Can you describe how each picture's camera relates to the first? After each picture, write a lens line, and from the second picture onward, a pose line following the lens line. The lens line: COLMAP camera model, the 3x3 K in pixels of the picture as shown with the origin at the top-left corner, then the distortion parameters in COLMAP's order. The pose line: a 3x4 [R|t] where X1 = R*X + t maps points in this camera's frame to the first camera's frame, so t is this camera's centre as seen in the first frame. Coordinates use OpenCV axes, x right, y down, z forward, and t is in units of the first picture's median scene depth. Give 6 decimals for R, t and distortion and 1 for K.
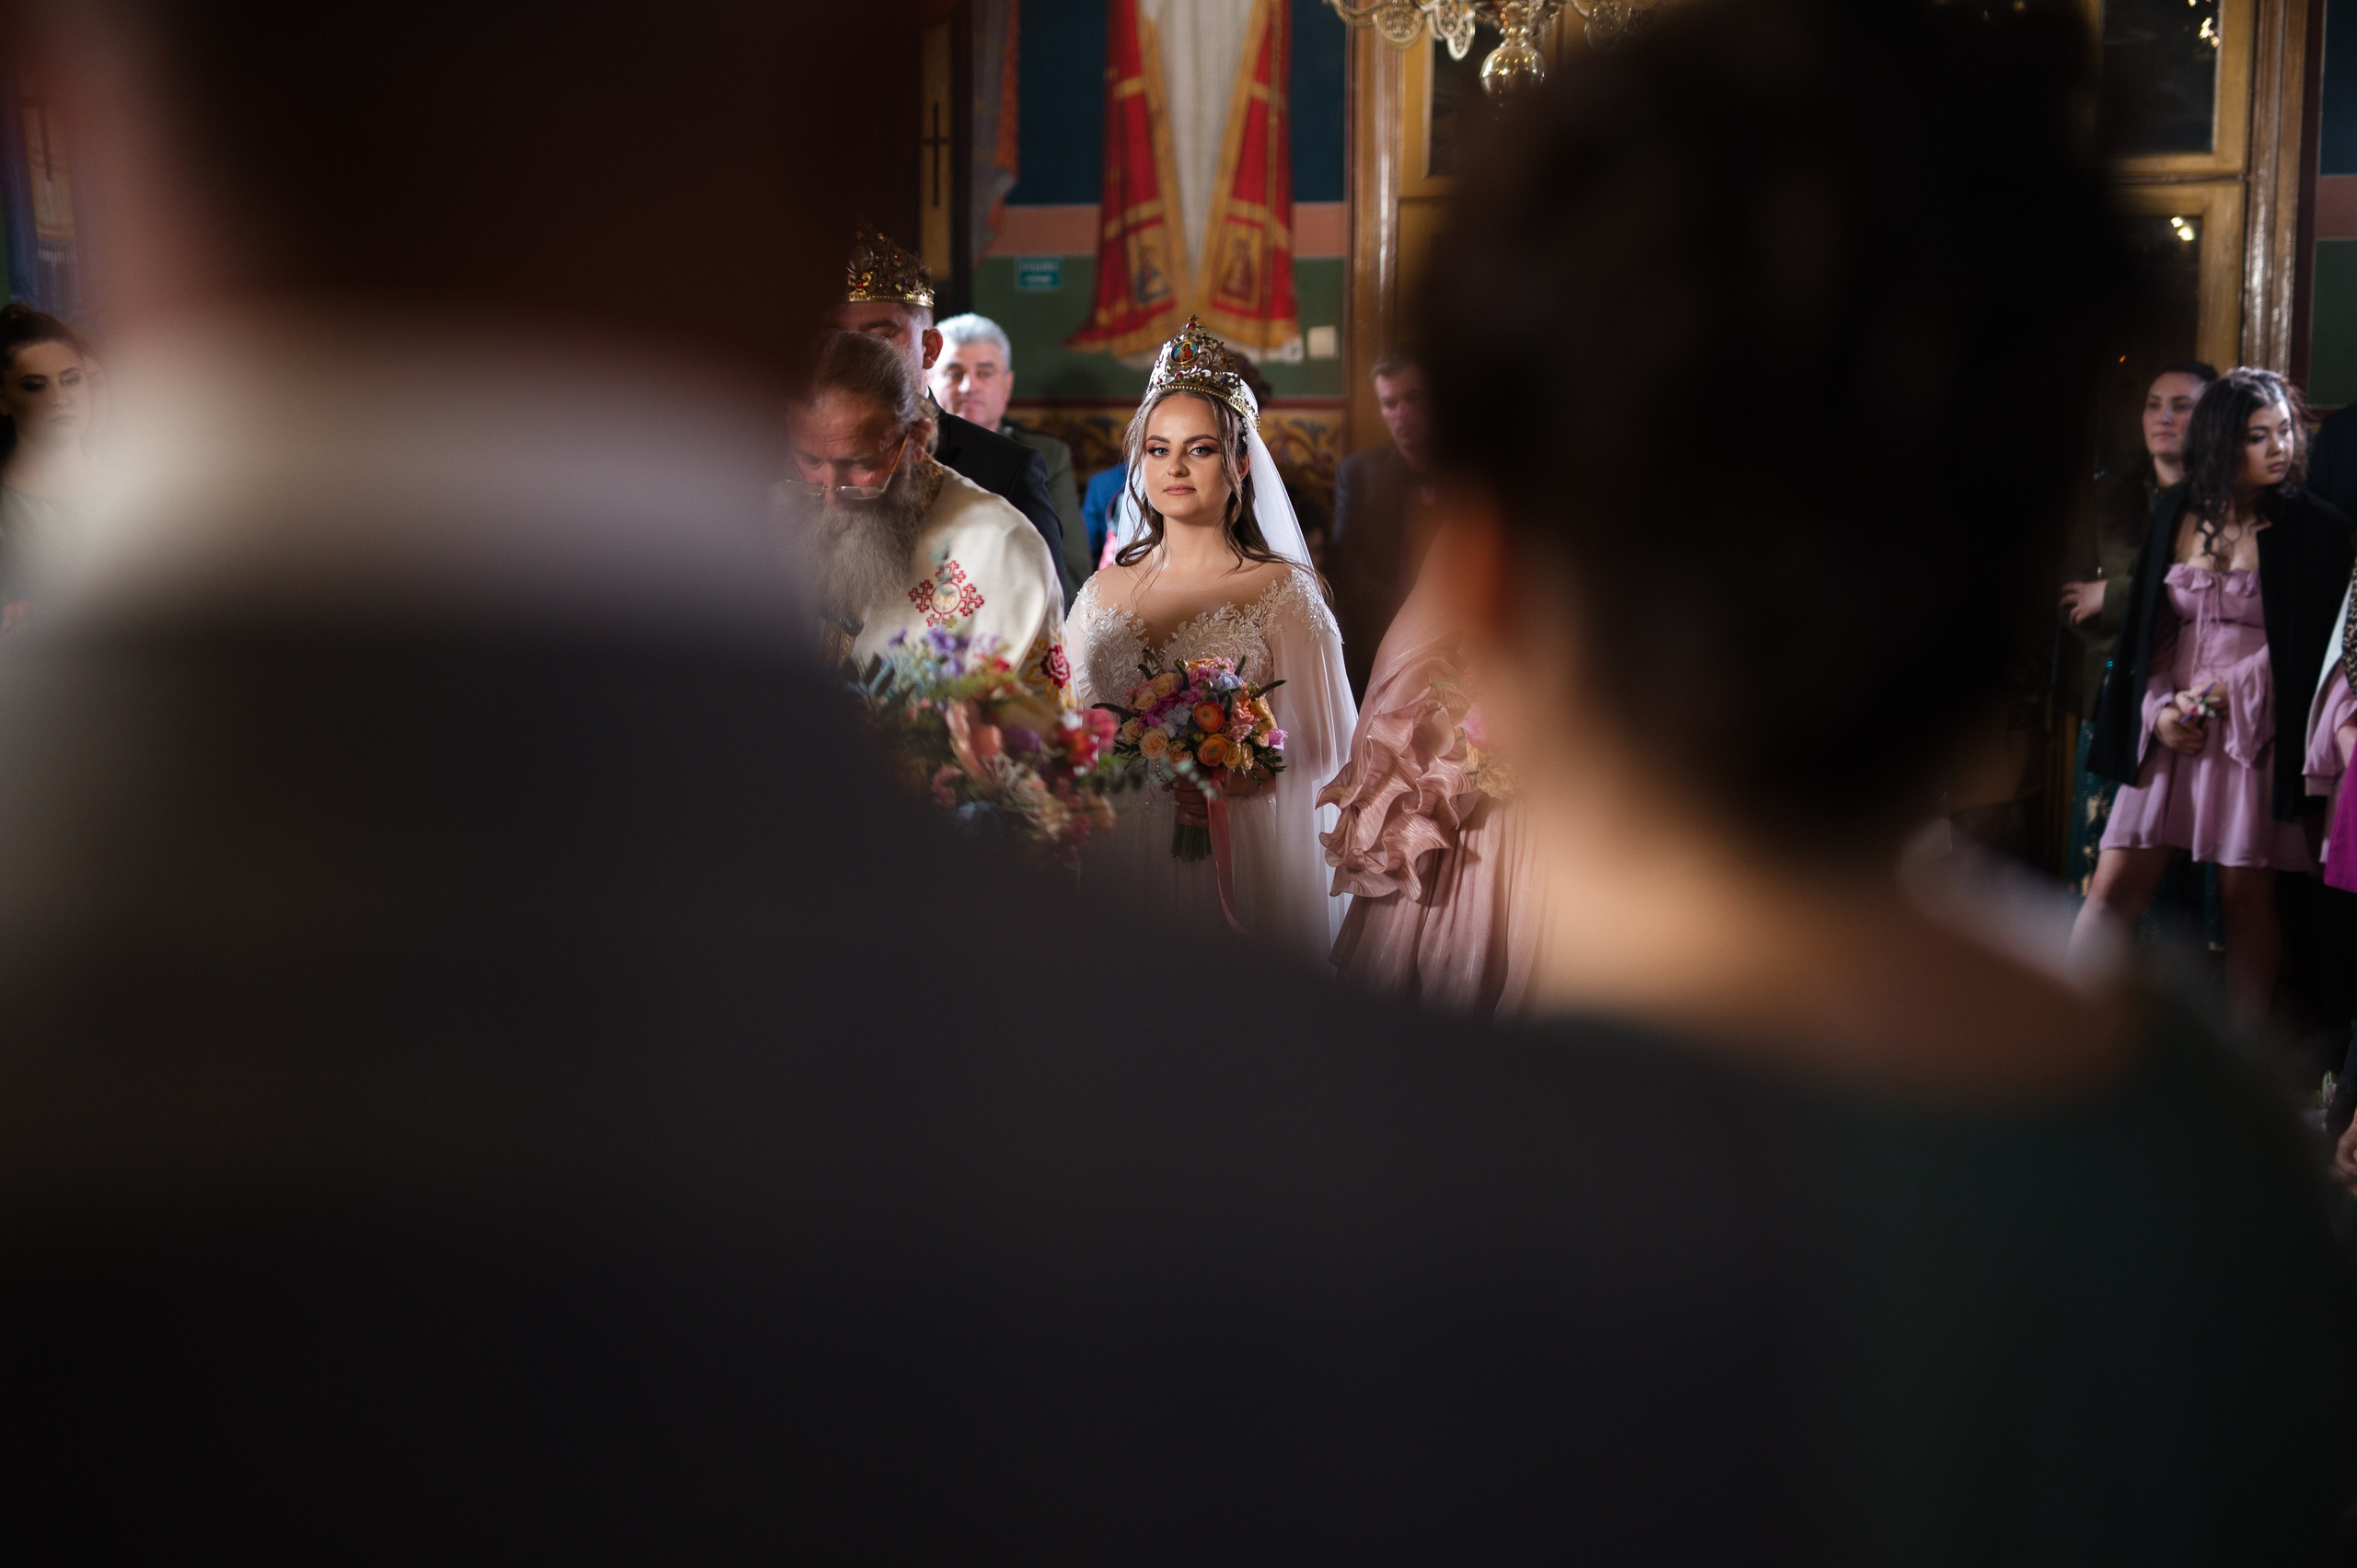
lens RADIAL K [[3226.1, 0, 1161.2], [0, 3226.1, 800.1], [0, 0, 1]] dist [0.007284, 0.000000]
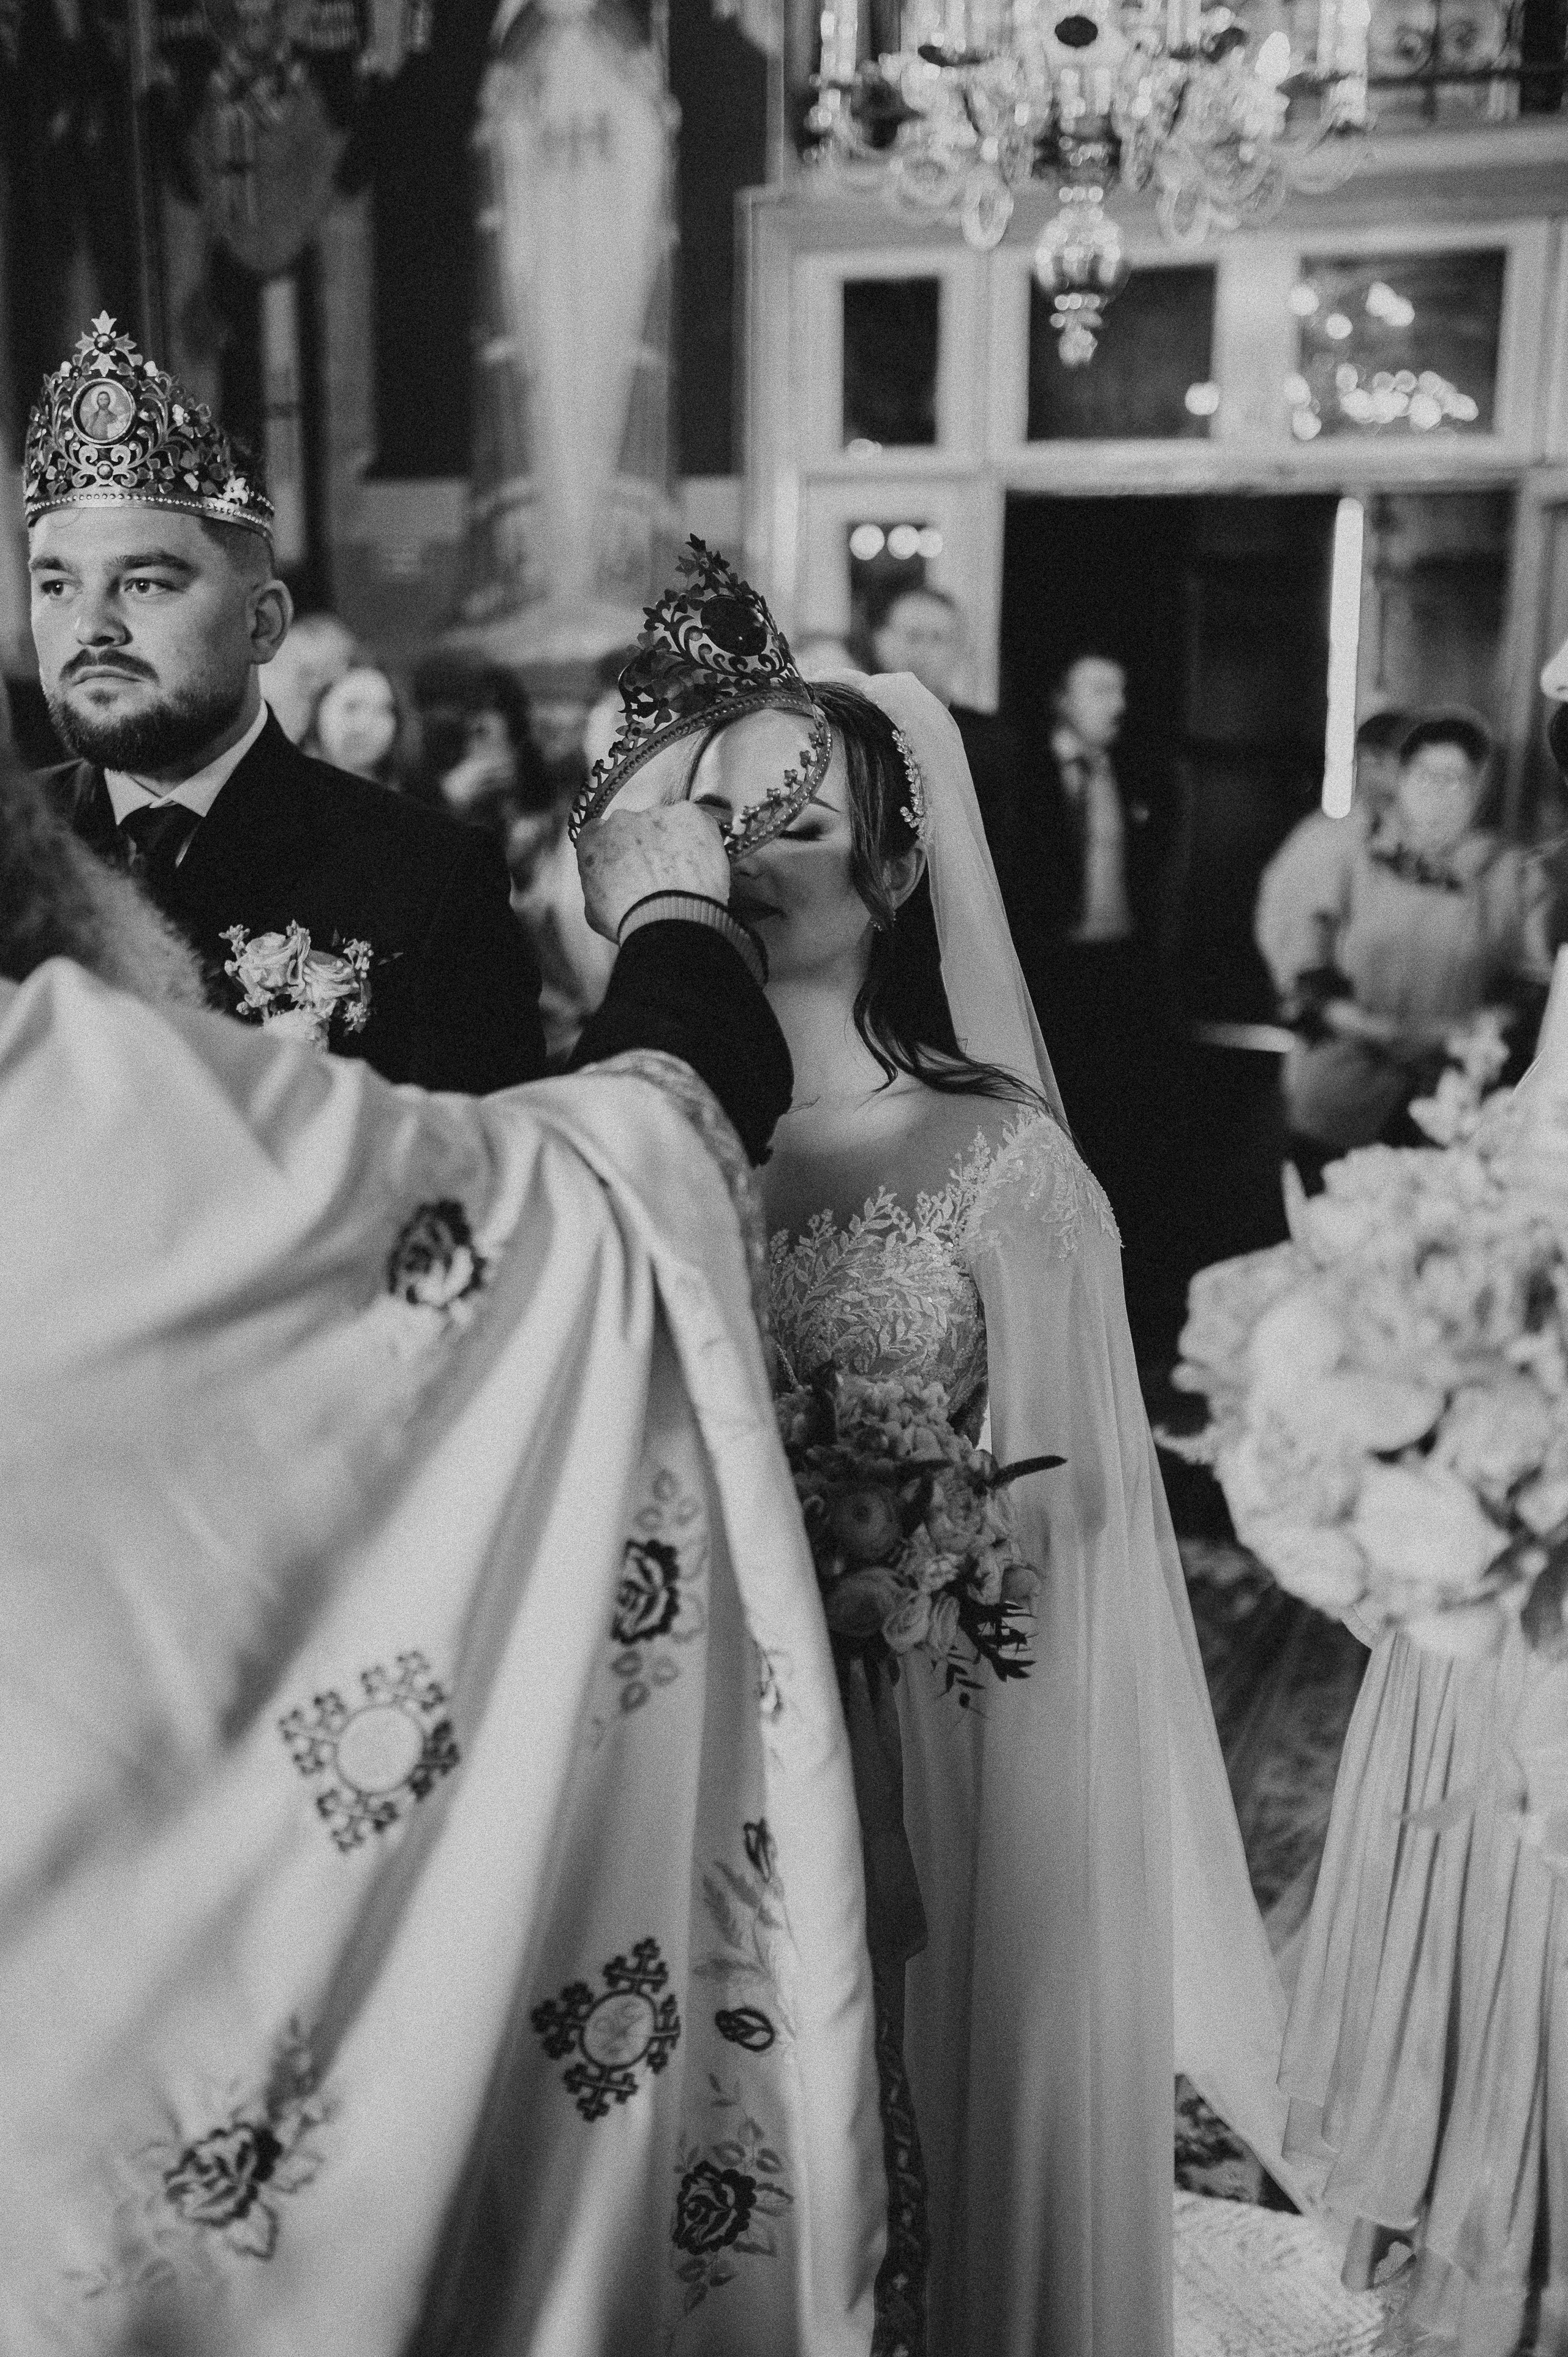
lens RADIAL K [[2198.1, 0, 782.3], [0, 2198.1, 1185.4], [0, 0, 1]] dist [-0.029257, 0.000000]
pose [[0.990461, -0.021325, 0.136132, -0.019972], [0.007501, 0.994831, 0.101265, -0.048167], [-0.137587, -0.099277, 0.985502, 0.359903]]
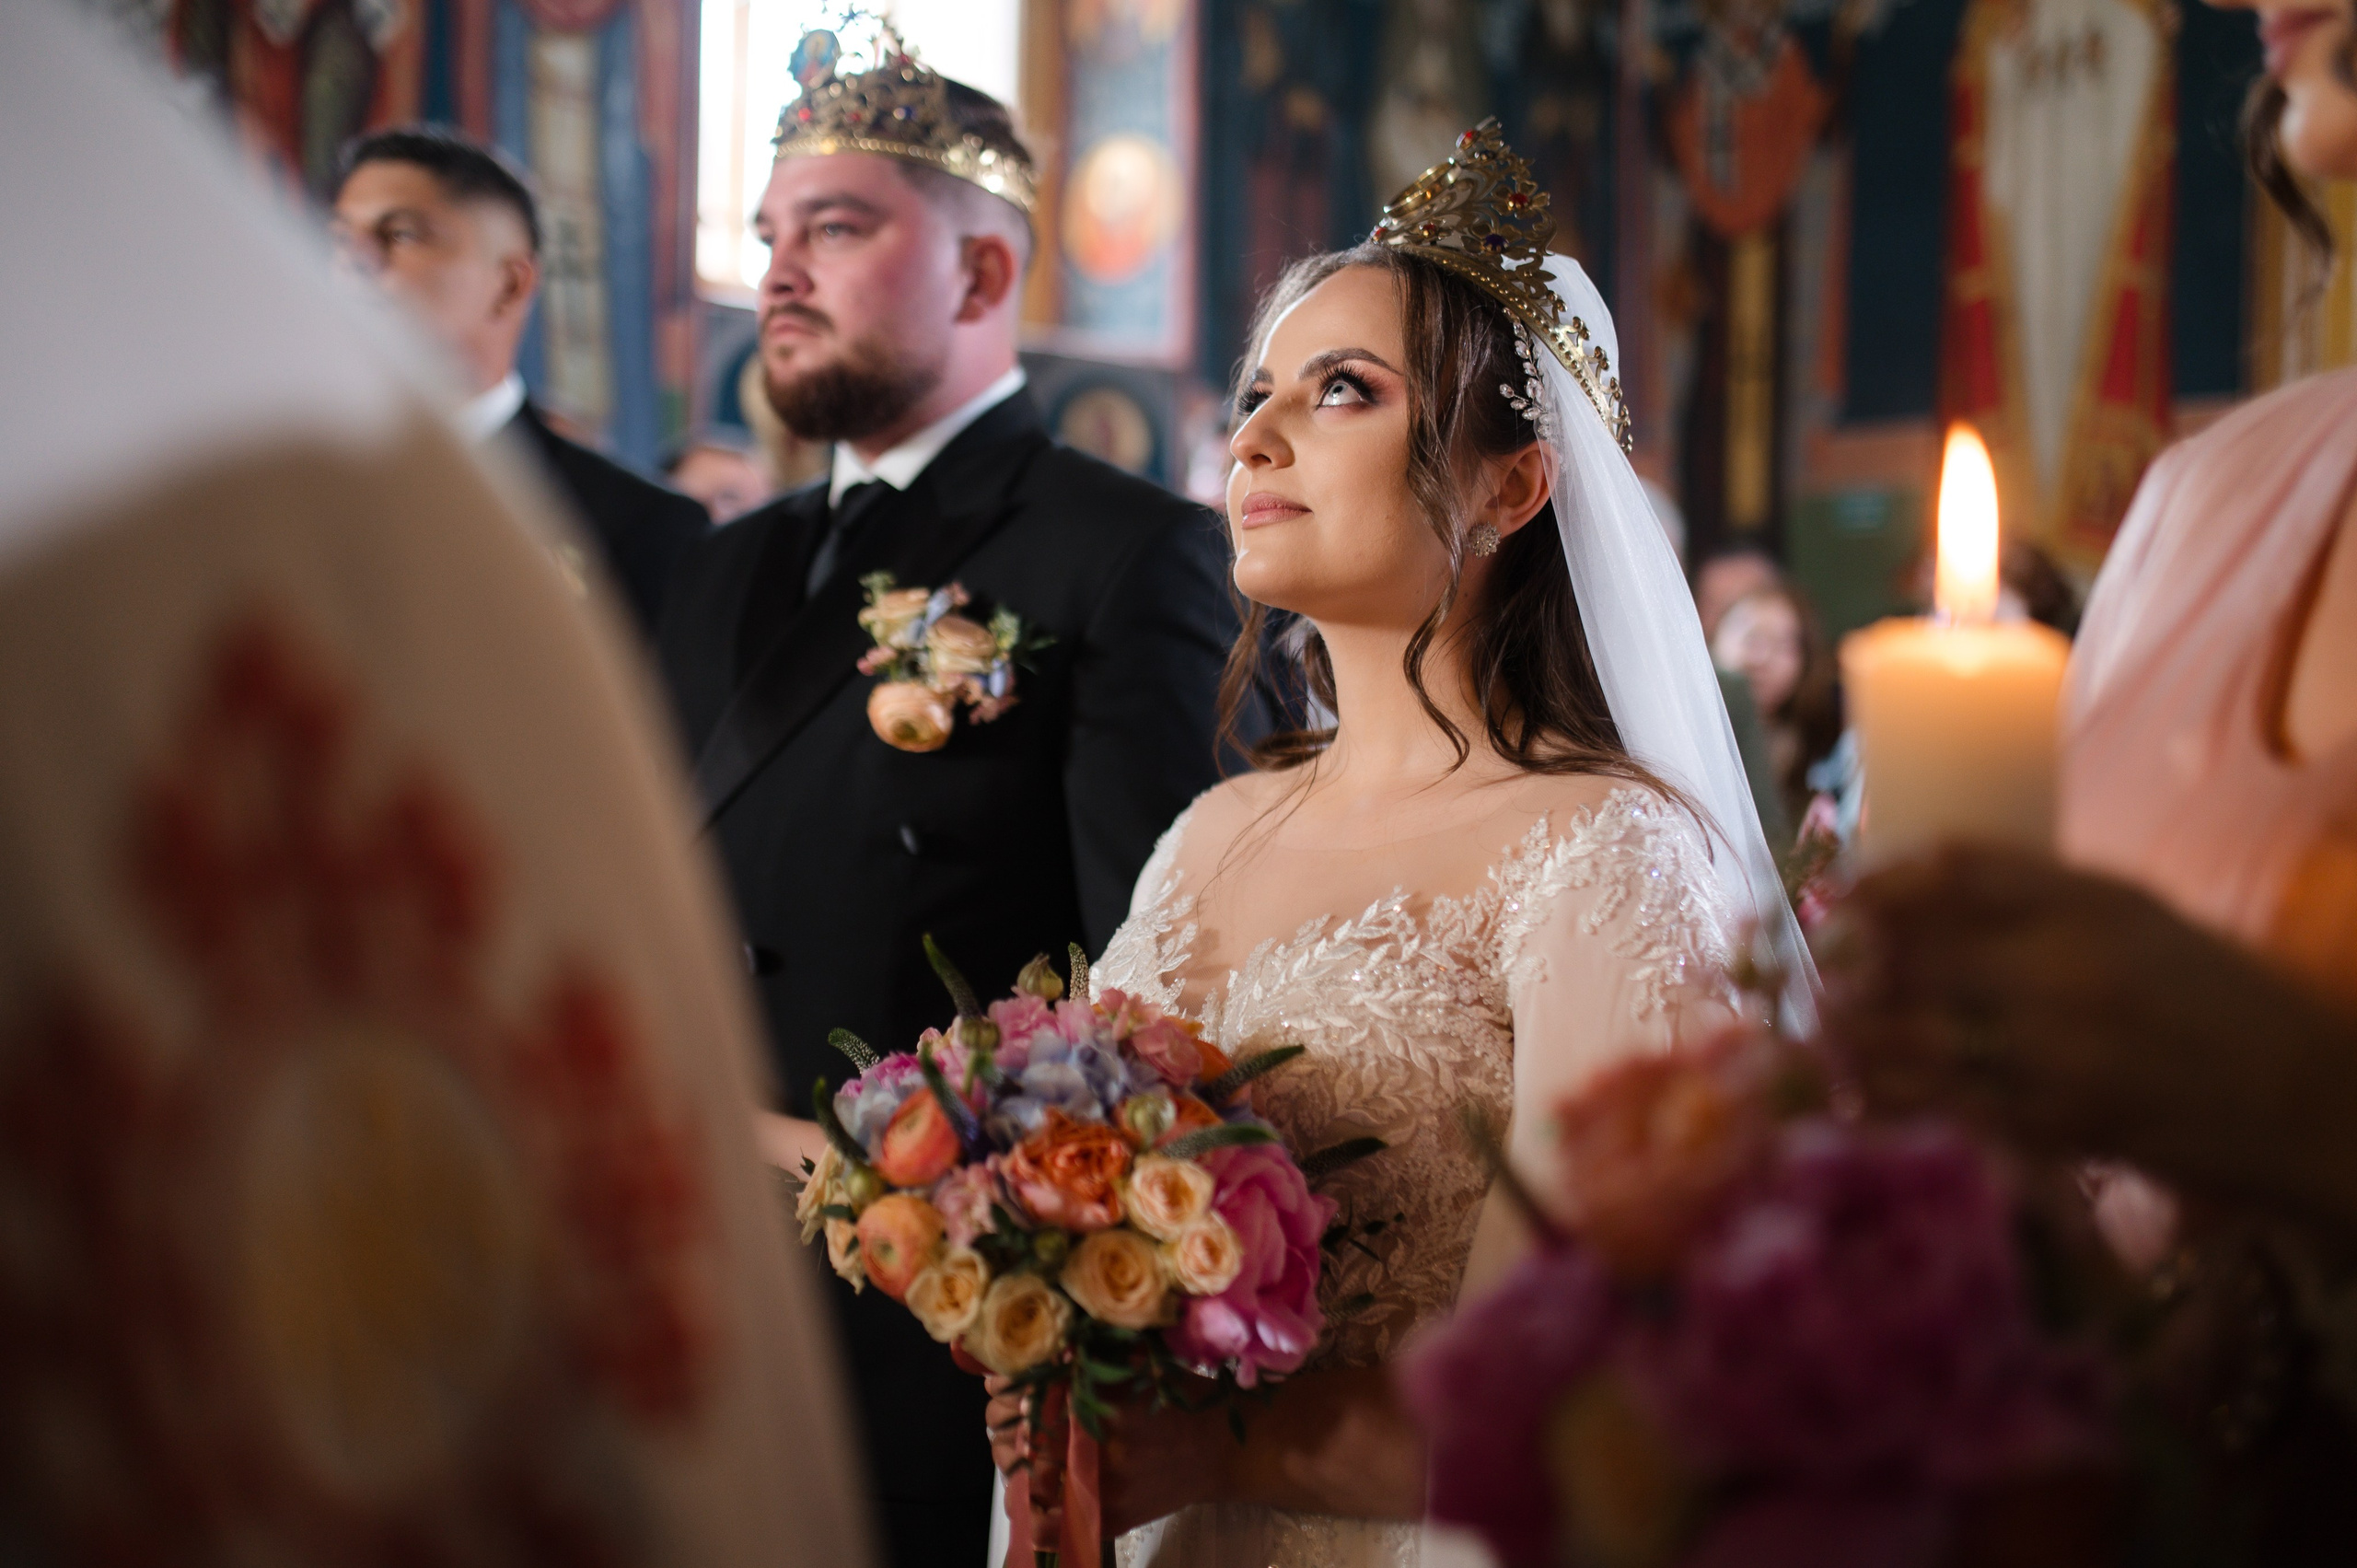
lens RADIAL K [[2198.2, 0, 1107.5], [0, 2198.2, 732.8], [0, 0, 1]] dist [-0.029257, 0.000000]
pose [[0.896135, 0.032297, -0.442605, 0.046118], [-0.085104, 0.991344, -0.099972, -0.026881], [0.435545, 0.127256, 0.891126, 0.407899]]
